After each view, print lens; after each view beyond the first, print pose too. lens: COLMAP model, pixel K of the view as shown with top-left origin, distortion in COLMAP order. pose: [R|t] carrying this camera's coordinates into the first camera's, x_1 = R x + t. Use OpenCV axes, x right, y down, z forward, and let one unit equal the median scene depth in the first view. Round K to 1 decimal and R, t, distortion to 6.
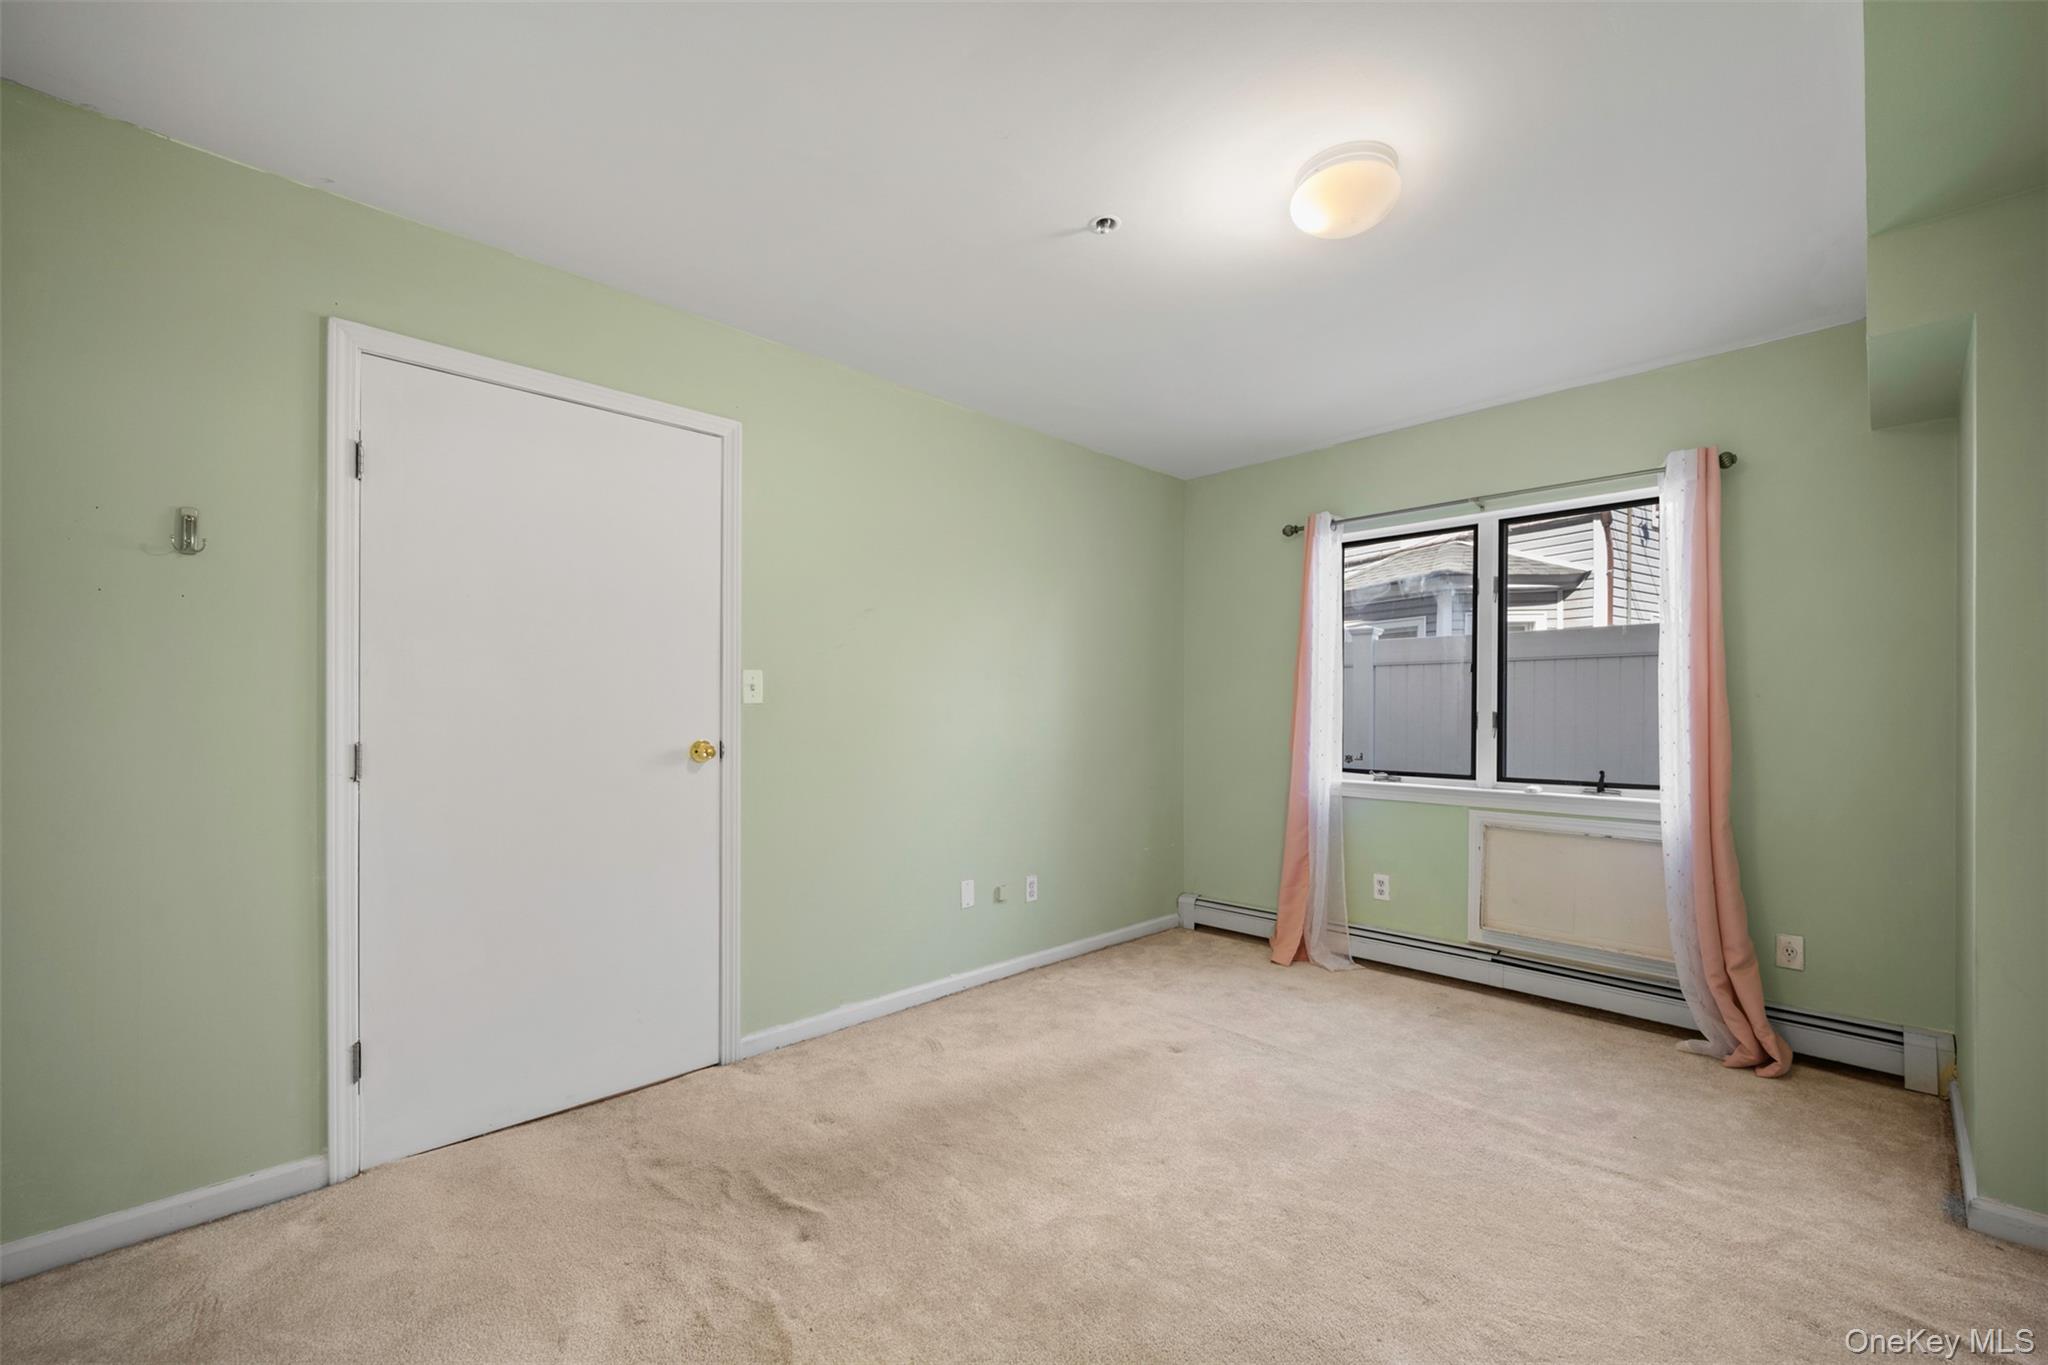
lens RADIAL K [[825.4, 0, 1016.9], [0, 825.4, 711.5], [0, 0, 1]] dist [-0.000263, -0.000123]
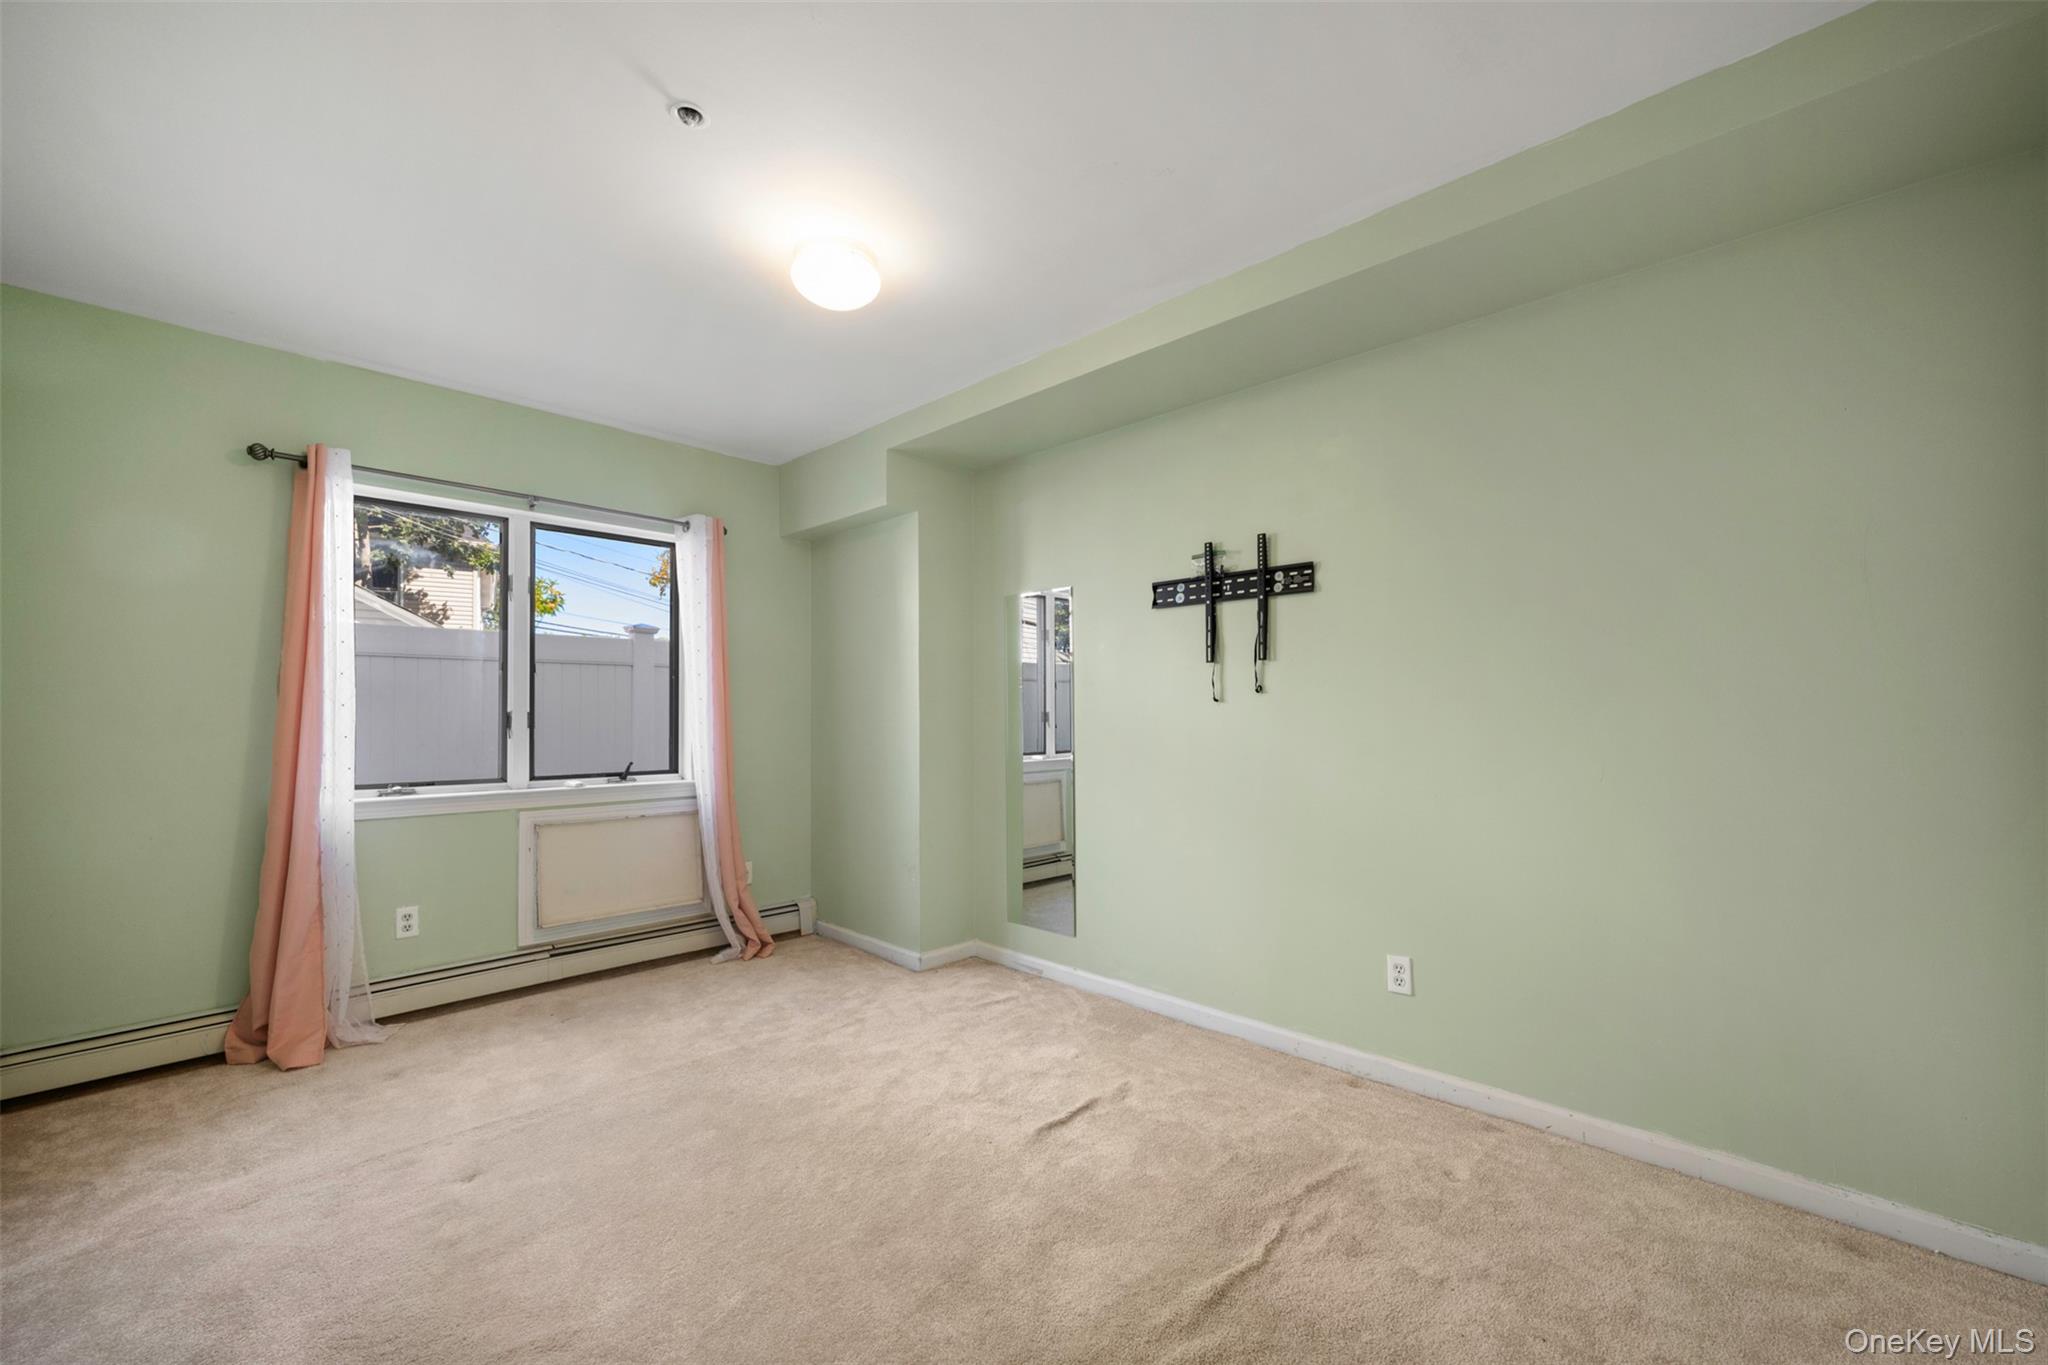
lens RADIAL K [[825.8, 0, 1031.2], [0, 825.8, 703.3], [0, 0, 1]] dist [0.000087, 0.000156]
pose [[-0.041603, 0.010339, 0.999081, -0.474348], [0.000745, 0.999947, -0.010317, 0.001058], [-0.999134, 0.000315, -0.041609, 0.456719]]
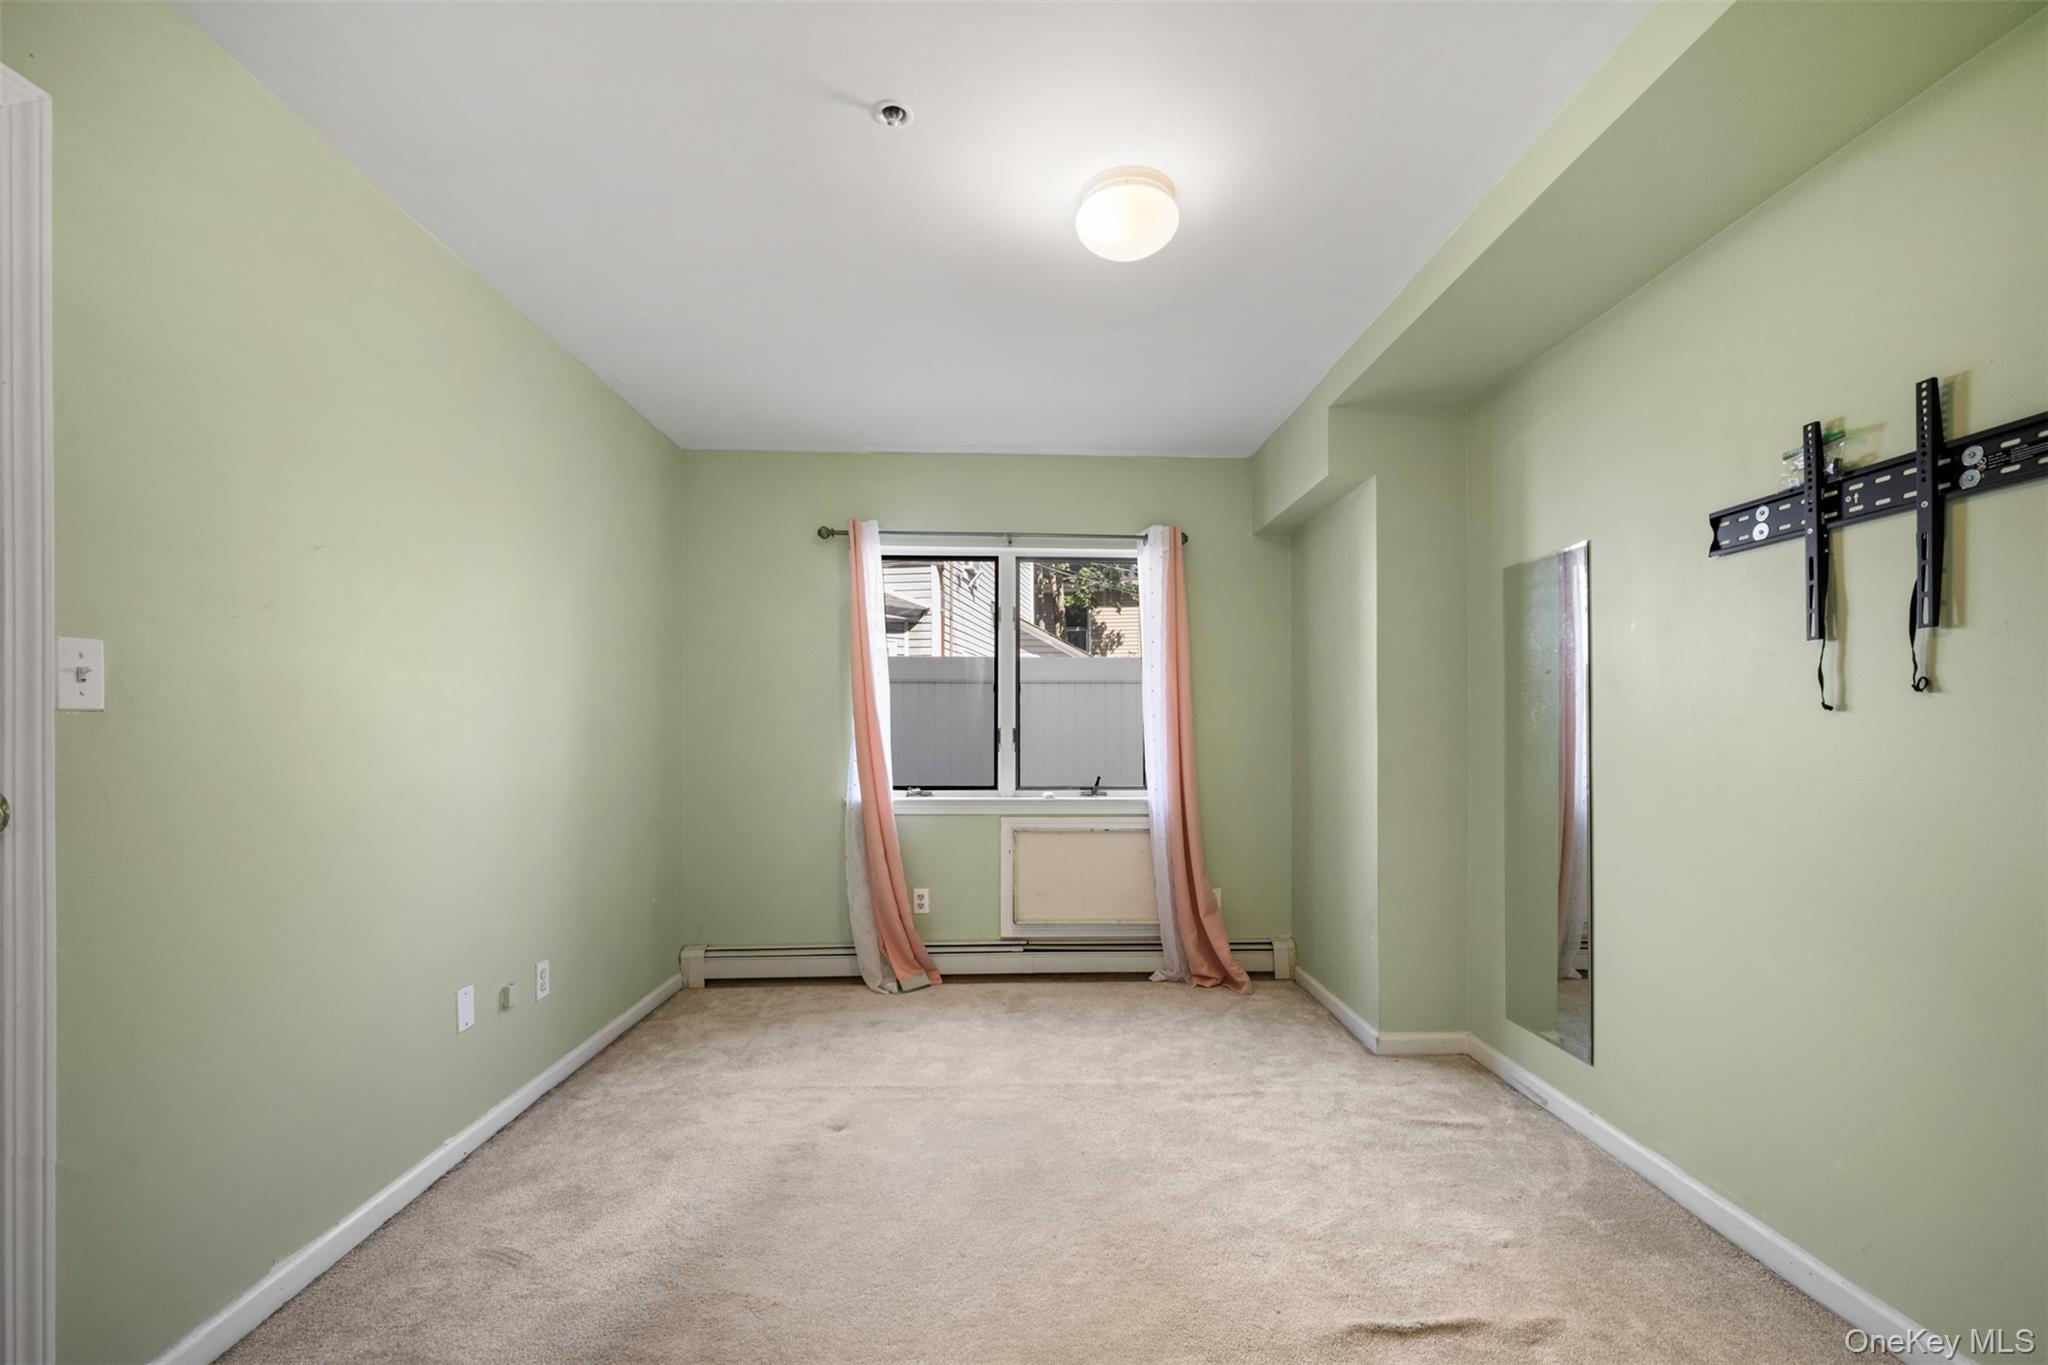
lens RADIAL K [[845.6, 0, 1034.4], [0, 845.6, 728.3], [0, 0, 1]] dist [-0.000711, -0.000155]
pose [[0.662224, -0.000231, 0.749305, -0.274888], [0.000333, 1.000000, 0.000014, 0.001007], [-0.749305, 0.000240, 0.662224, 0.235645]]
